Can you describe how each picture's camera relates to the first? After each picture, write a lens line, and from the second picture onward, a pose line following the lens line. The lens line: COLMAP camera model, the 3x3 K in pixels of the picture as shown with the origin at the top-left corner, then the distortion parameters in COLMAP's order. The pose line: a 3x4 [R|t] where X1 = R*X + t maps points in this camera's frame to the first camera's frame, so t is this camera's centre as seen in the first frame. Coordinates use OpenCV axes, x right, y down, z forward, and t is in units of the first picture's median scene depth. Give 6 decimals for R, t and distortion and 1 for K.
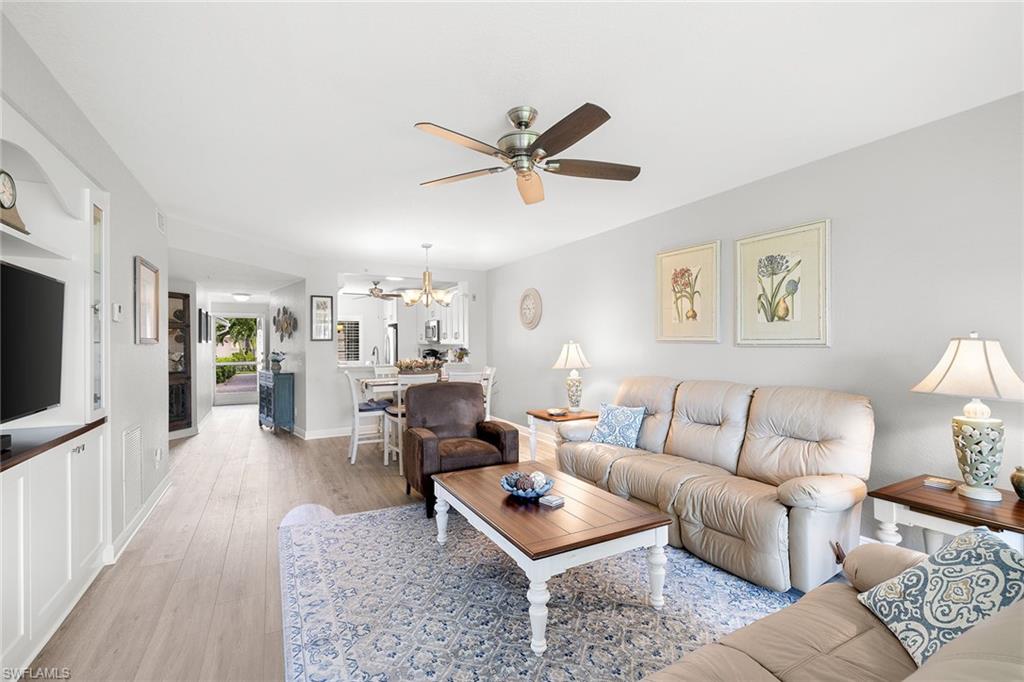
lens RADIAL K [[441.6, 0, 493.1], [0, 441.6, 343.8], [0, 0, 1]] dist [-0.001660, -0.000013]
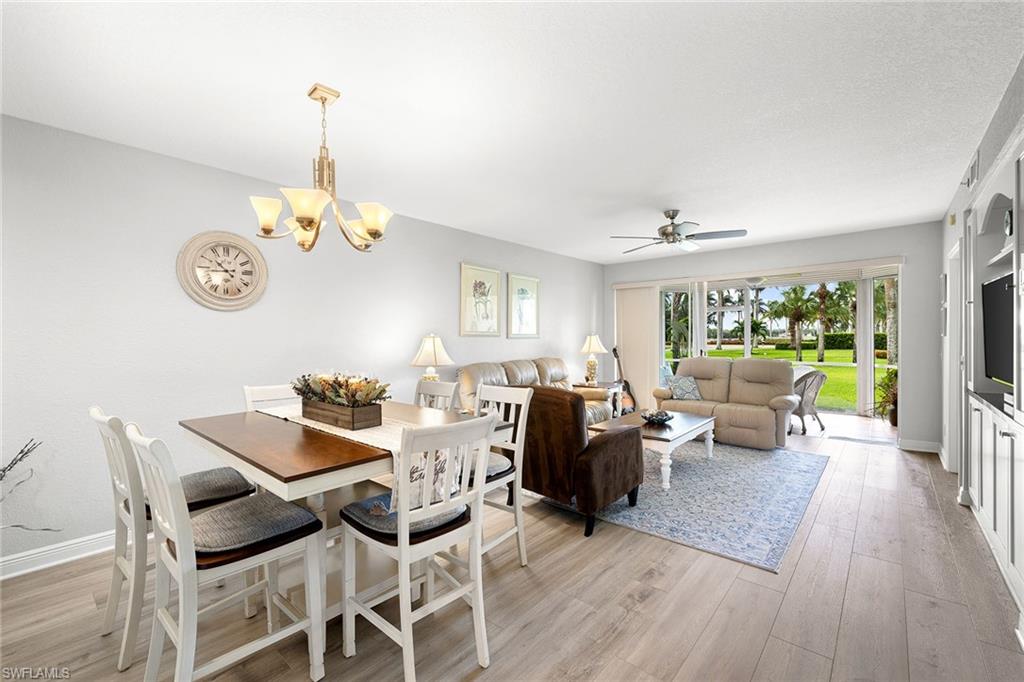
lens RADIAL K [[435.7, 0, 509.5], [0, 435.7, 333.2], [0, 0, 1]] dist [-0.001798, -0.000078]
pose [[-0.377800, 0.011672, 0.925814, -0.868597], [0.004762, 0.999932, -0.010664, 0.003484], [-0.925875, 0.000380, -0.377830, 1.465888]]
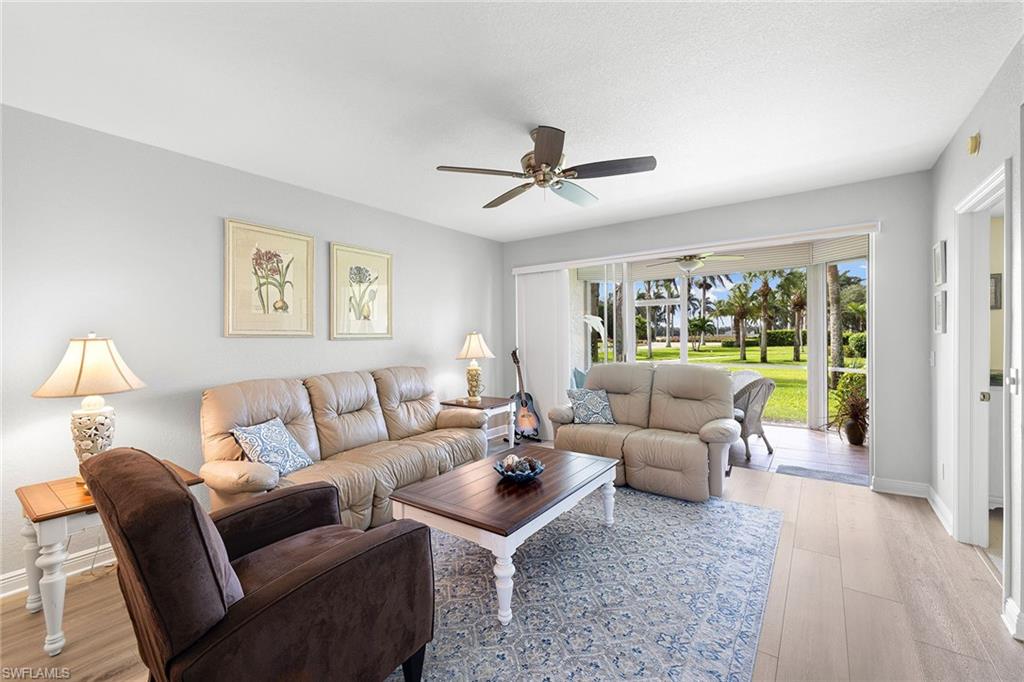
lens RADIAL K [[435.7, 0, 509.5], [0, 435.7, 333.2], [0, 0, 1]] dist [-0.001798, -0.000078]
pose [[-0.462964, 0.011662, 0.886300, -0.563930], [0.010560, 0.999915, -0.007641, 0.002379], [-0.886314, 0.005821, -0.463048, 1.008146]]
